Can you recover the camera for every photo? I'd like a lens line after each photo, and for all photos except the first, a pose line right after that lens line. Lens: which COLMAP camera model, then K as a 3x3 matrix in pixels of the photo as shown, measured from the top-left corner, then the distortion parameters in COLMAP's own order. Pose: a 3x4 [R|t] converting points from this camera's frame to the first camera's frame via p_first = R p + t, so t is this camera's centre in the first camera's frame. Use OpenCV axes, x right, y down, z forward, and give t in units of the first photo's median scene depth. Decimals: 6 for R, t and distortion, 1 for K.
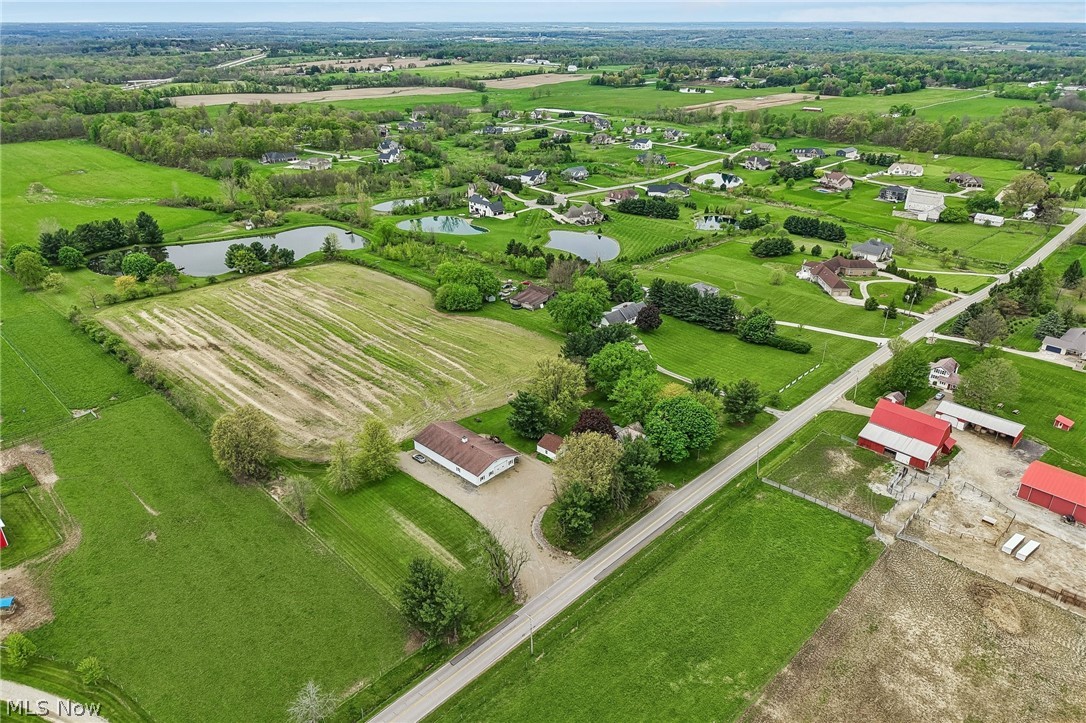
lens RADIAL K [[740.4, 0, 541.7], [0, 740.4, 337.9], [0, 0, 1]] dist [0.036260, -0.042287]
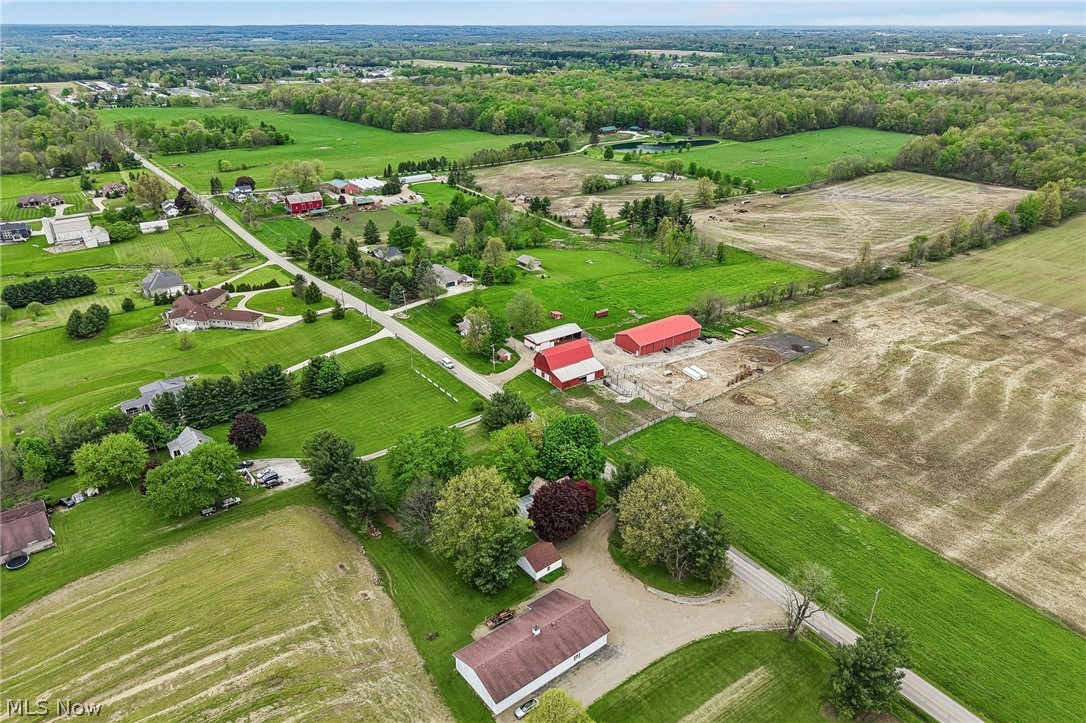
lens RADIAL K [[731.8, 0, 541.6], [0, 731.8, 363.0], [0, 0, 1]] dist [0.021938, -0.021699]
pose [[0.146853, -0.423798, 0.893773, -0.433231], [0.392535, 0.854344, 0.340606, -0.218957], [-0.907937, 0.300818, 0.291819, 0.506930]]
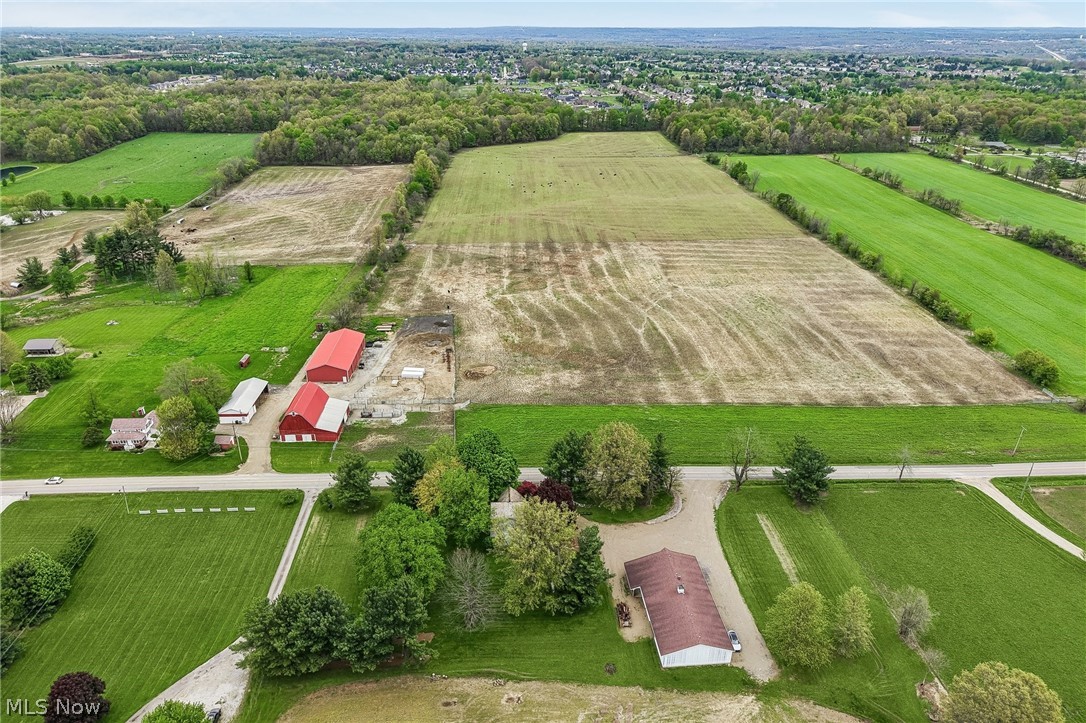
lens RADIAL K [[726.4, 0, 542.3], [0, 726.4, 364.3], [0, 0, 1]] dist [0.029230, -0.033785]
pose [[-0.744438, -0.290218, 0.601320, -0.267499], [0.256526, 0.707157, 0.658880, -0.387638], [-0.616447, 0.644749, -0.451986, 0.899515]]
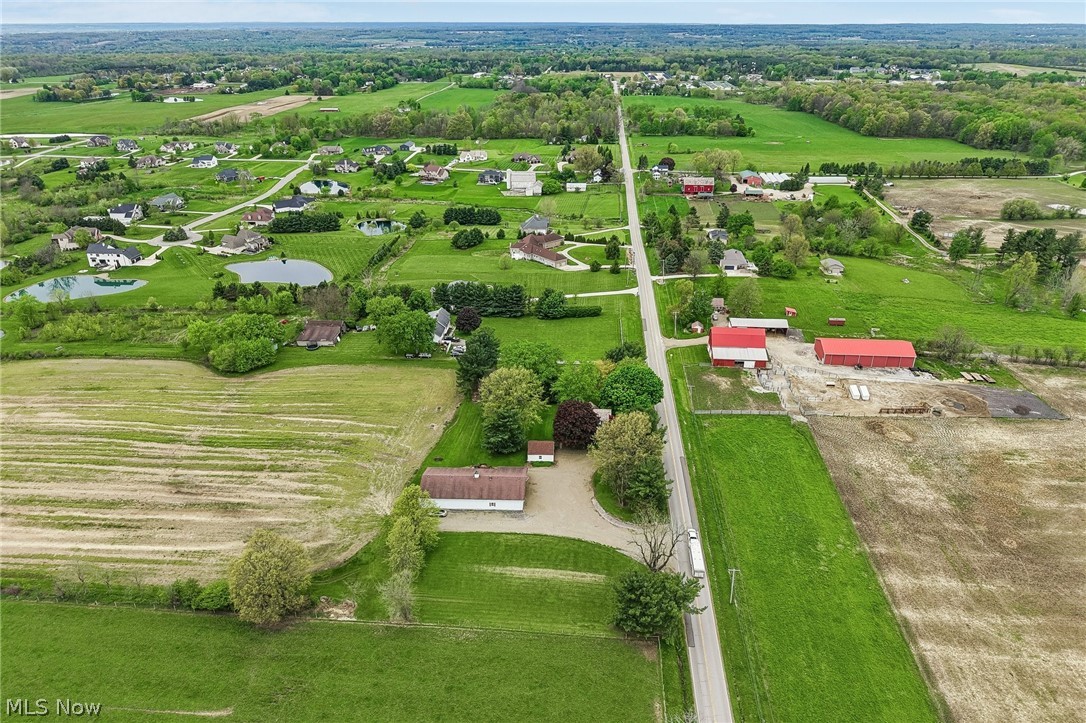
lens RADIAL K [[735.3, 0, 541.9], [0, 735.3, 362.6], [0, 0, 1]] dist [0.028020, -0.033794]
pose [[0.758662, -0.280290, 0.588107, -0.392010], [0.262135, 0.957752, 0.118305, -0.063960], [-0.596420, 0.064410, 0.800084, 0.130411]]
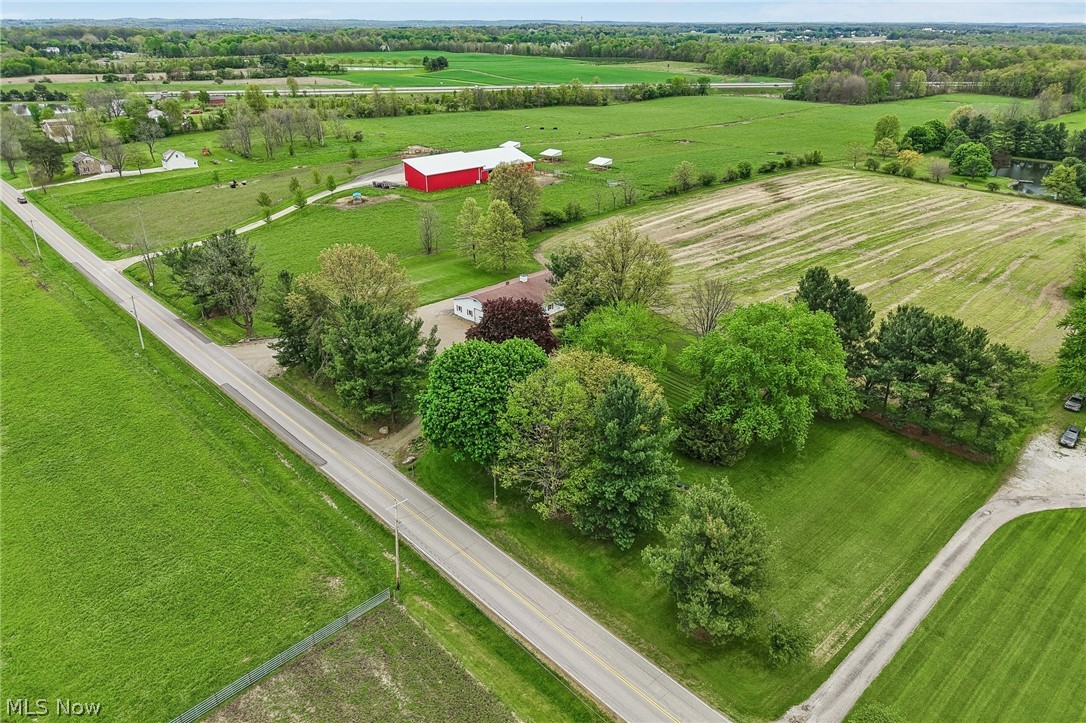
lens RADIAL K [[729.7, 0, 543.0], [0, 729.7, 361.5], [0, 0, 1]] dist [0.011044, -0.006564]
pose [[-0.036652, 0.422602, -0.905574, 0.398263], [-0.396975, 0.825460, 0.401282, -0.059918], [0.917097, 0.374198, 0.137507, 0.671279]]
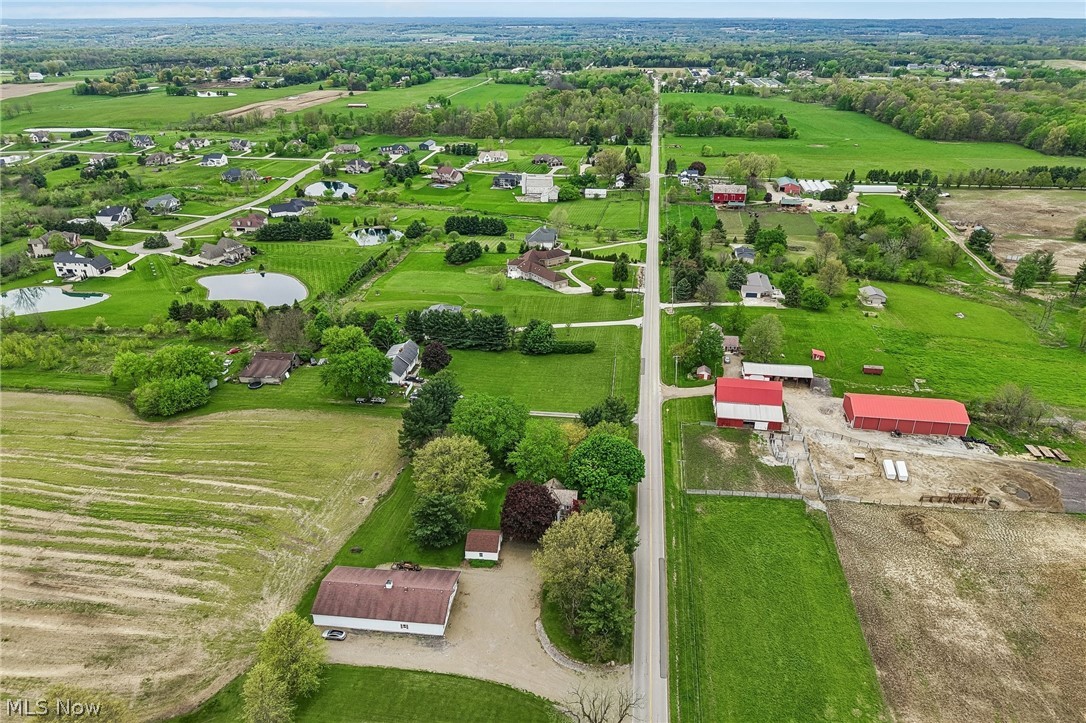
lens RADIAL K [[731.8, 0, 541.6], [0, 731.8, 363.0], [0, 0, 1]] dist [0.021938, -0.021699]
pose [[0.798782, -0.263727, 0.540736, -0.228091], [0.242608, 0.963681, 0.111622, -0.086844], [-0.550535, 0.042025, 0.833754, 0.203253]]
